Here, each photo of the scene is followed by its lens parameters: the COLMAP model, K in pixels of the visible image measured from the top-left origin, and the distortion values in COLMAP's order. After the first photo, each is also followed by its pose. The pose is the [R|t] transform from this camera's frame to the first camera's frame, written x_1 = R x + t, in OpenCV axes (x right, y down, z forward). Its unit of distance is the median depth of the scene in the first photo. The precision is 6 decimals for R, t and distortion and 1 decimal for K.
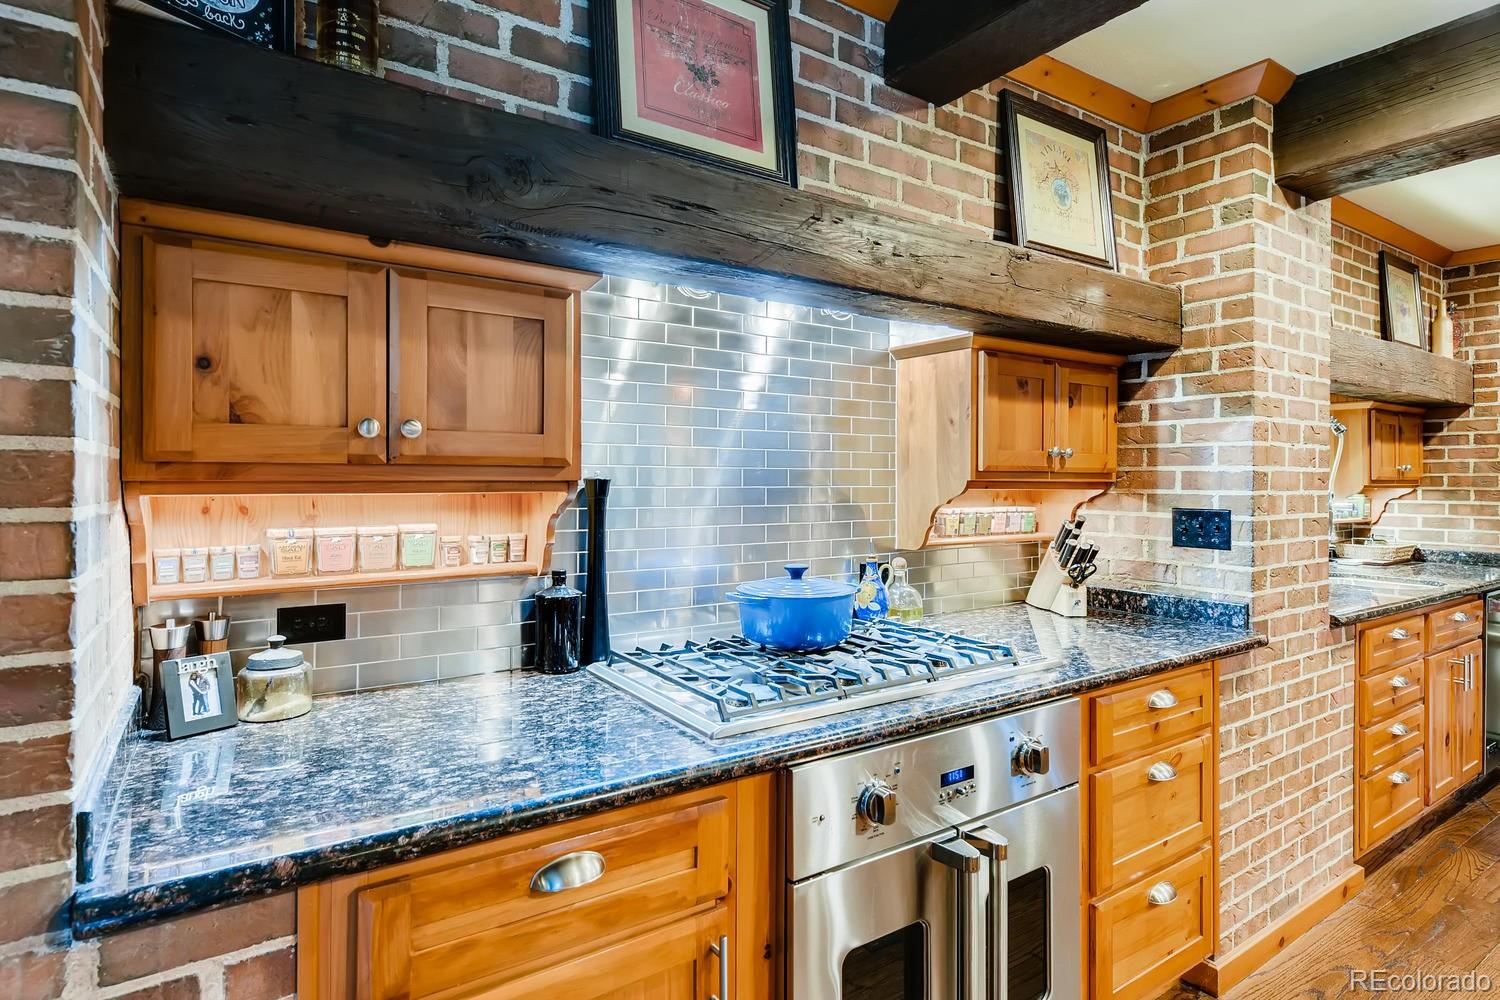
lens RADIAL K [[768.2, 0, 742.8], [0, 768.2, 504.7], [0, 0, 1]] dist [0.003274, 0.000436]
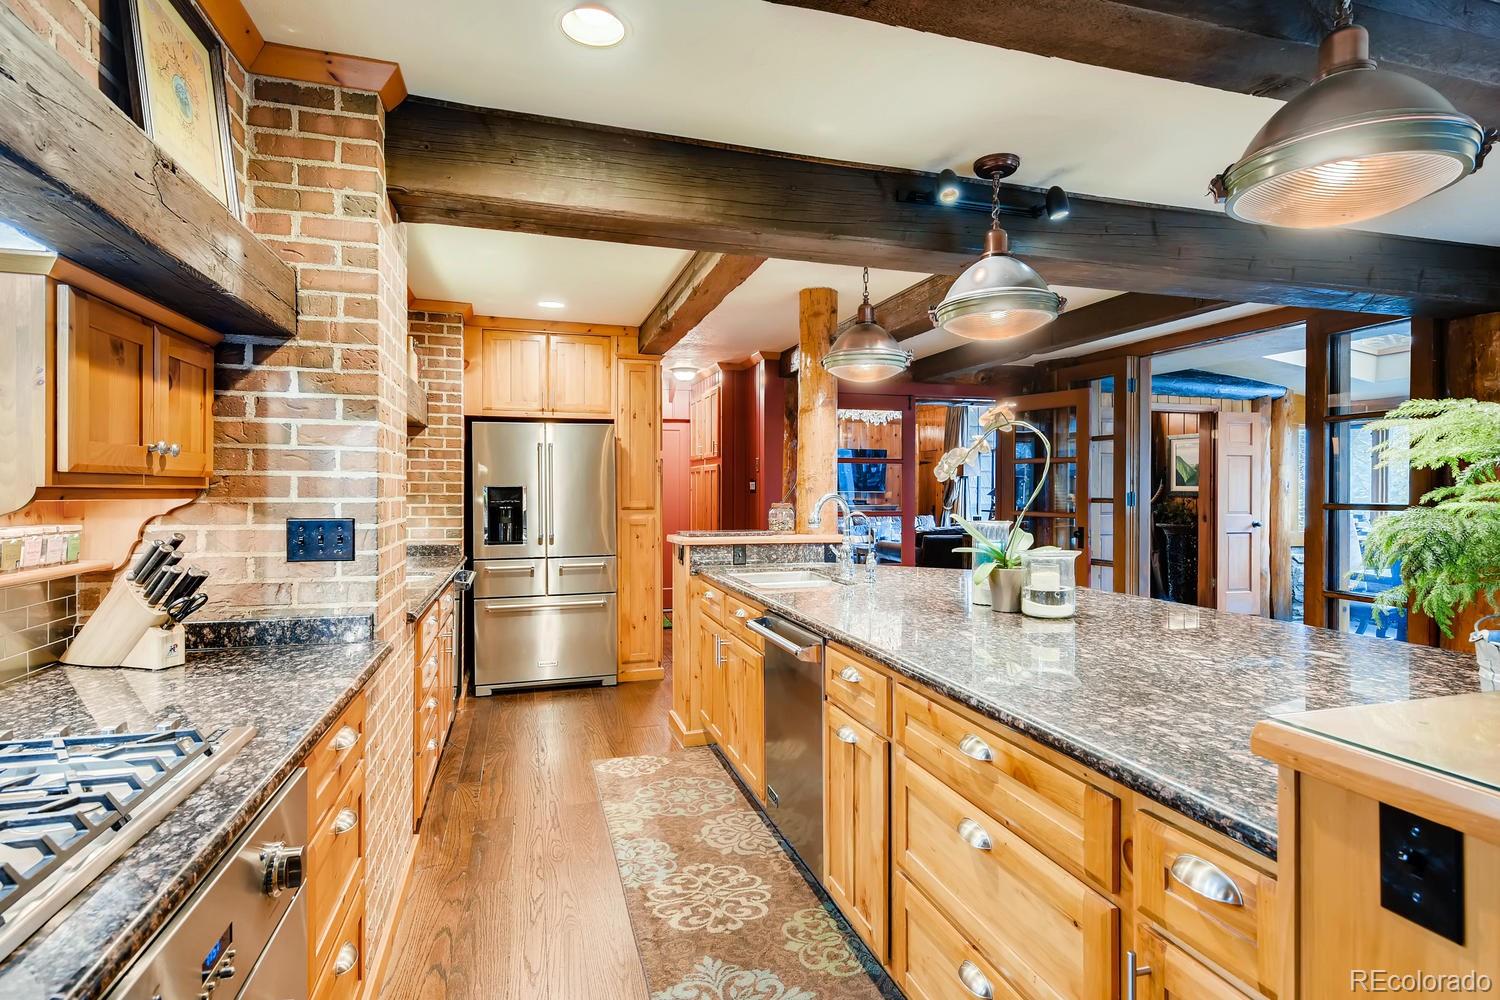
lens RADIAL K [[768.2, 0, 742.8], [0, 768.2, 504.7], [0, 0, 1]] dist [0.003274, 0.000436]
pose [[0.306342, -0.020612, 0.951698, -0.118669], [0.028396, 0.999518, 0.012507, -0.007878], [-0.951498, 0.023193, 0.306780, 0.242112]]
